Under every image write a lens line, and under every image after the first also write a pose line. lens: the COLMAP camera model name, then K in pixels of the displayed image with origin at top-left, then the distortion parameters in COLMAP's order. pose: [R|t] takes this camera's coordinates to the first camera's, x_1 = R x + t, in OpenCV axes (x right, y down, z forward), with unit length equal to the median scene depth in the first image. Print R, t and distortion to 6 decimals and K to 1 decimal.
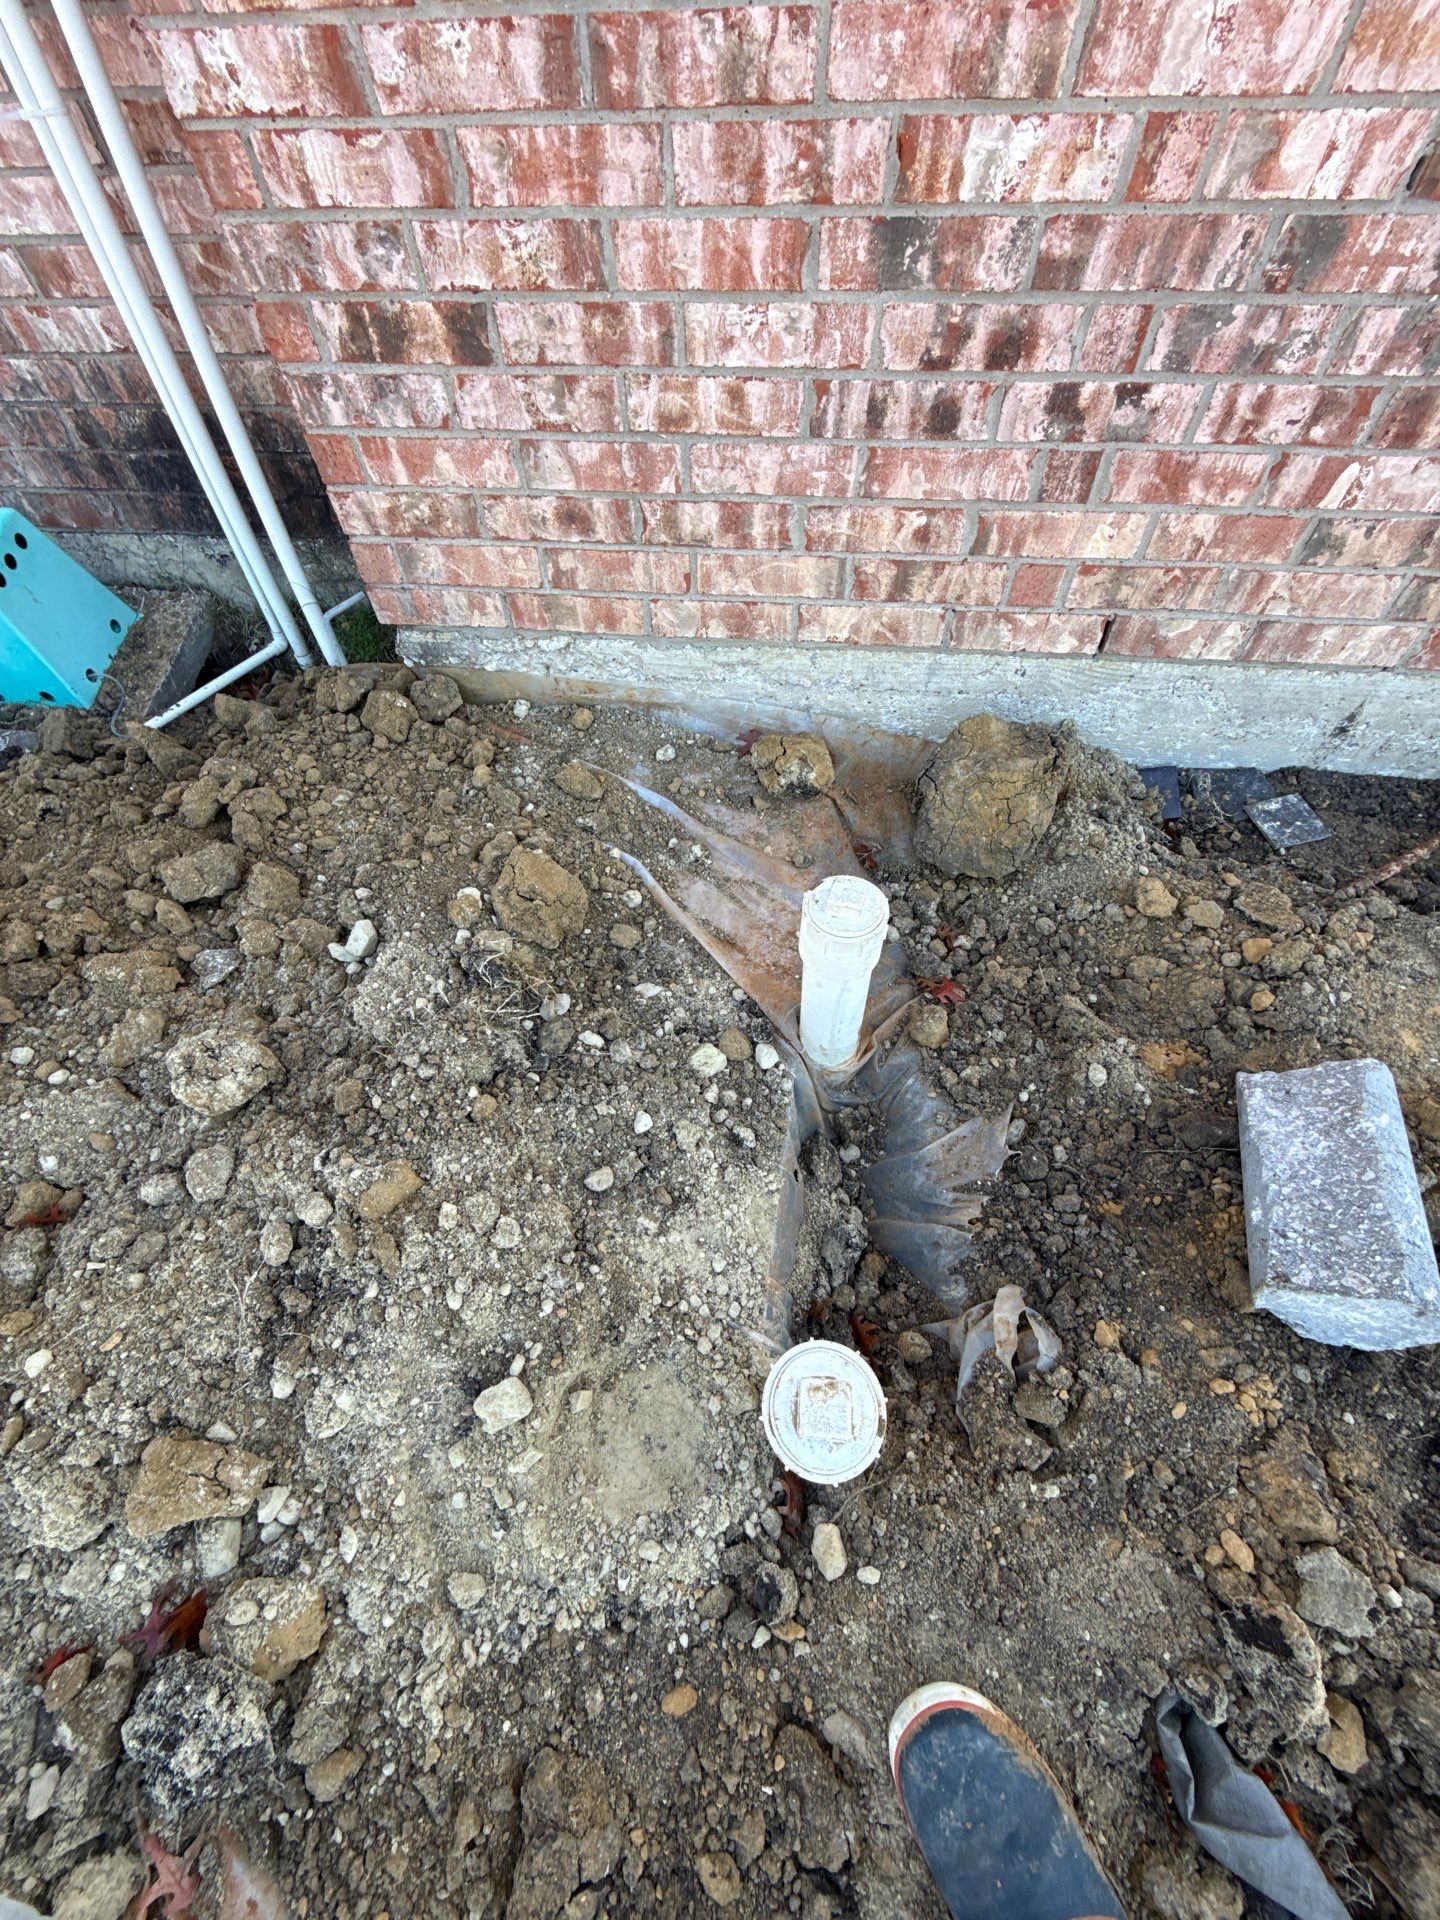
lens RADIAL K [[756.0, 0, 720.9], [0, 756.0, 958.8], [0, 0, 1]] dist [-0.002004, -0.000059]
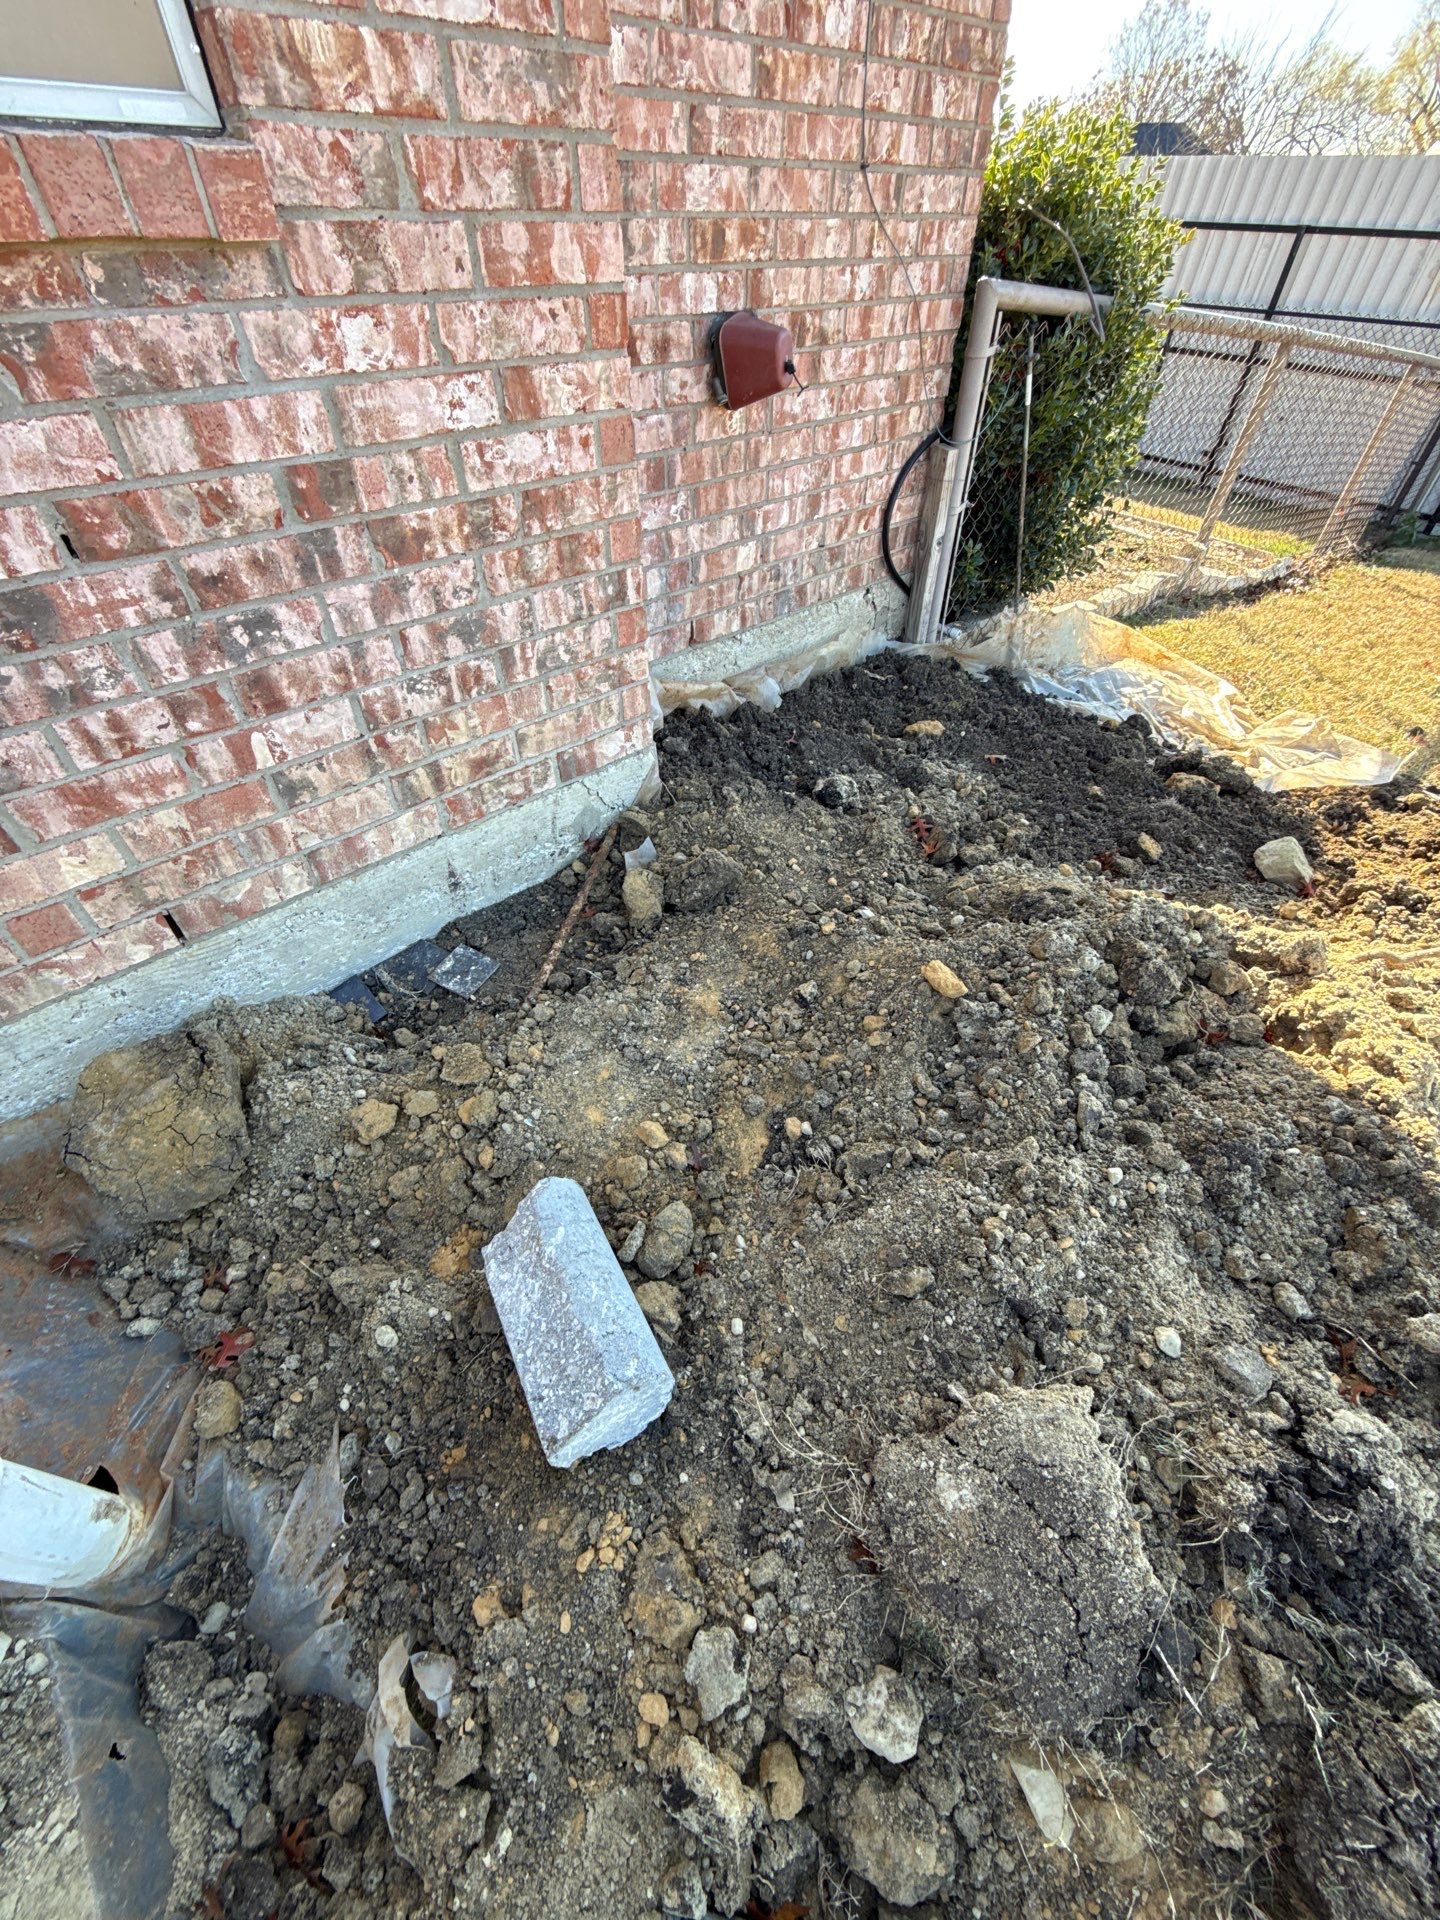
lens RADIAL K [[756.0, 0, 717.8], [0, 756.0, 960.5], [0, 0, 1]] dist [-0.002004, -0.000059]
pose [[0.648363, -0.508987, 0.566178, 0.468064], [0.595913, 0.802117, 0.038680, -0.016611], [-0.473828, 0.312314, 0.823375, -0.143695]]
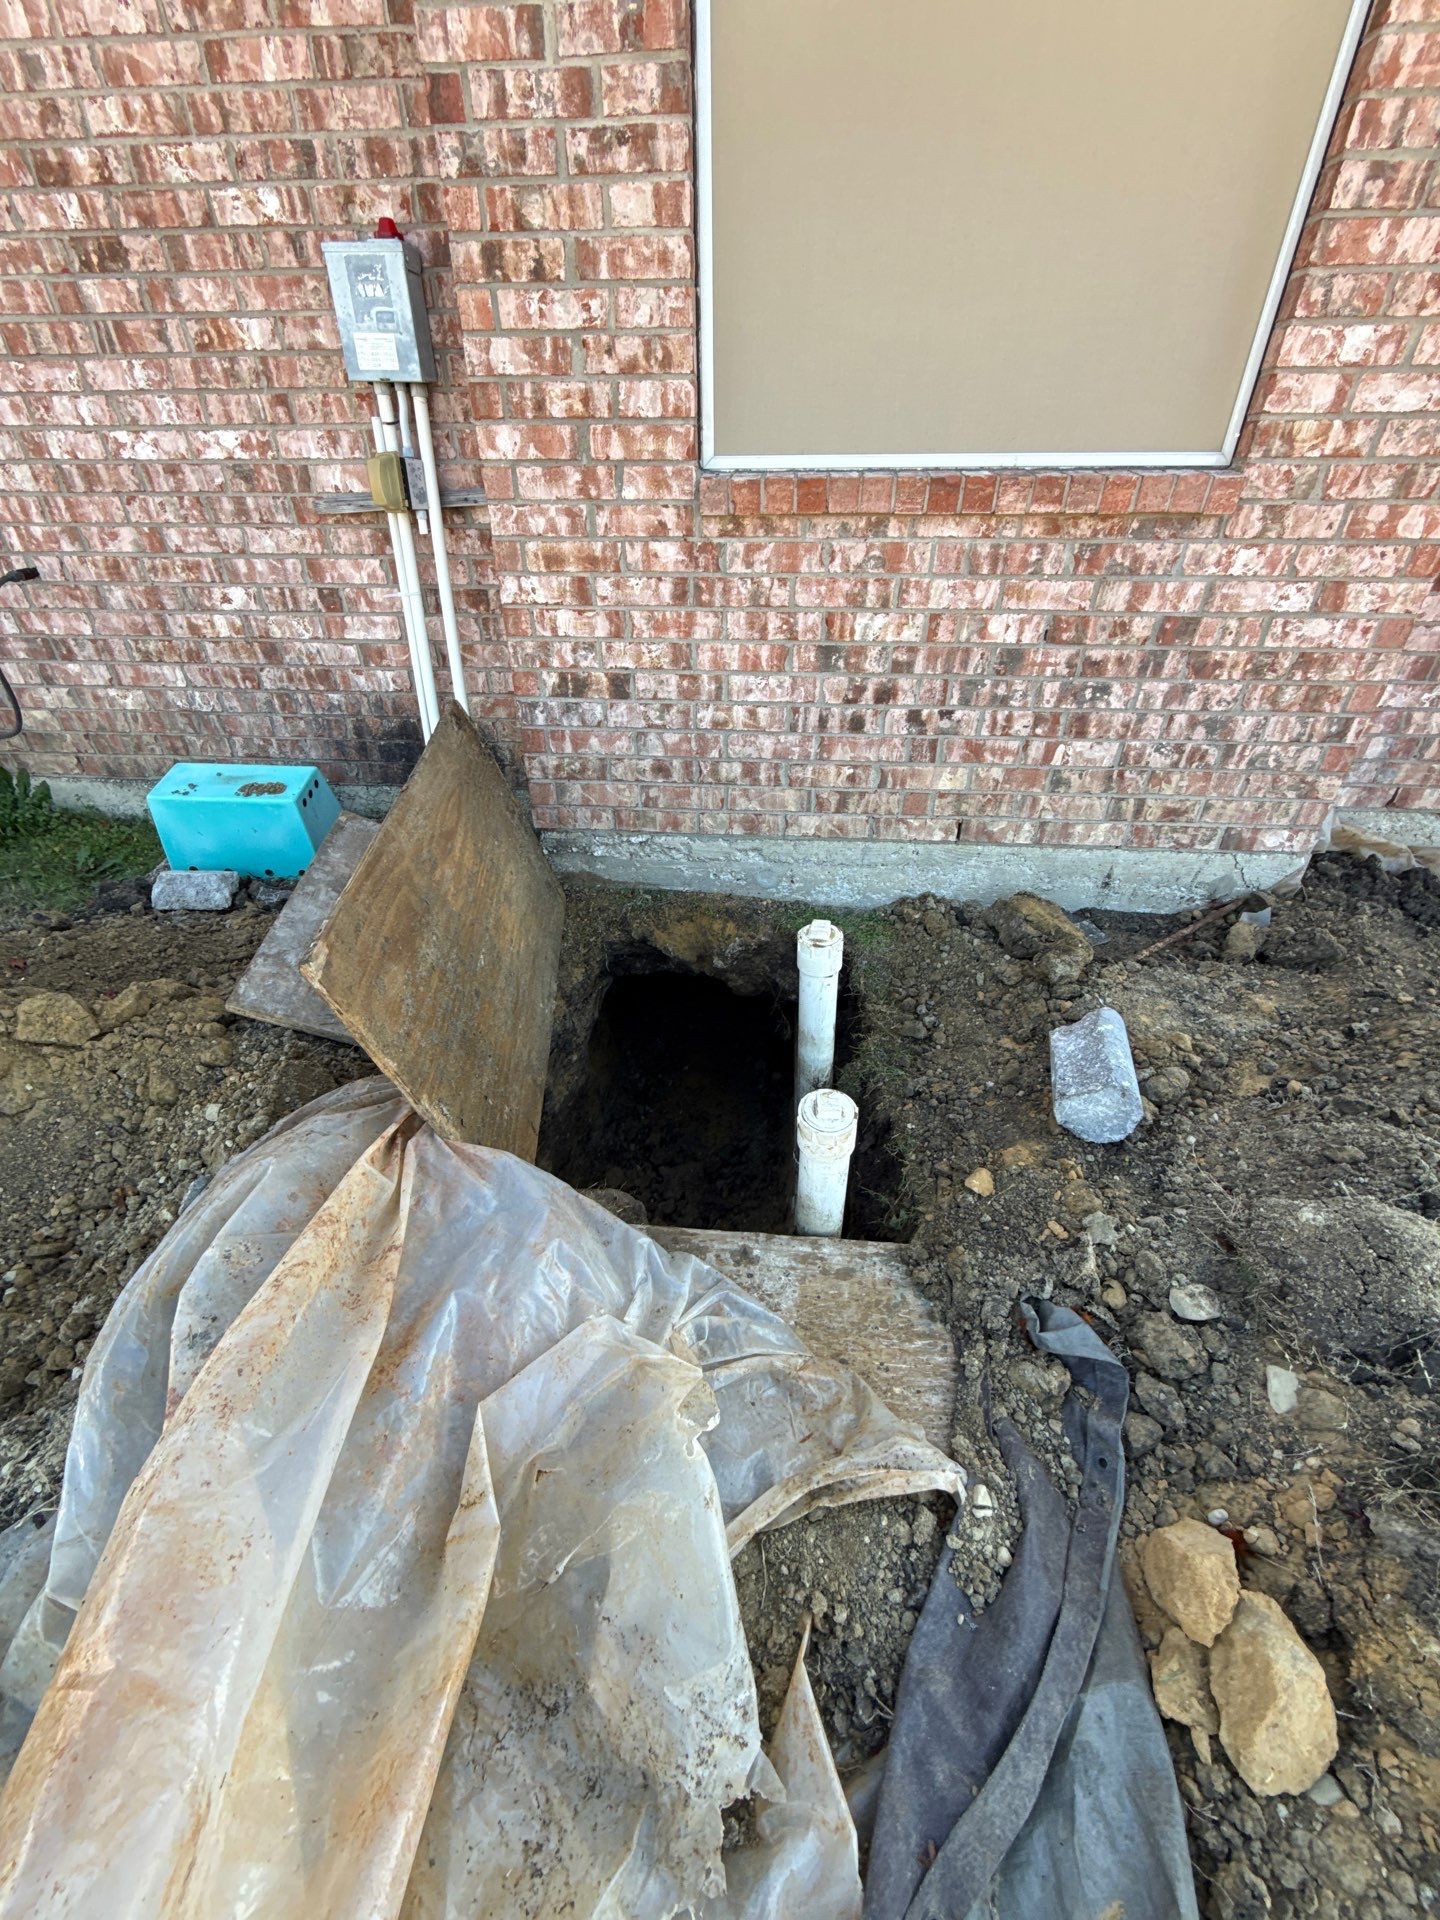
lens RADIAL K [[756.0, 0, 721.7], [0, 756.0, 962.3], [0, 0, 1]] dist [-0.002004, -0.000059]
pose [[0.999093, -0.001264, 0.042564, -0.146555], [0.015678, 0.940263, -0.340089, 0.544857], [-0.039592, 0.340448, 0.939430, -0.641690]]
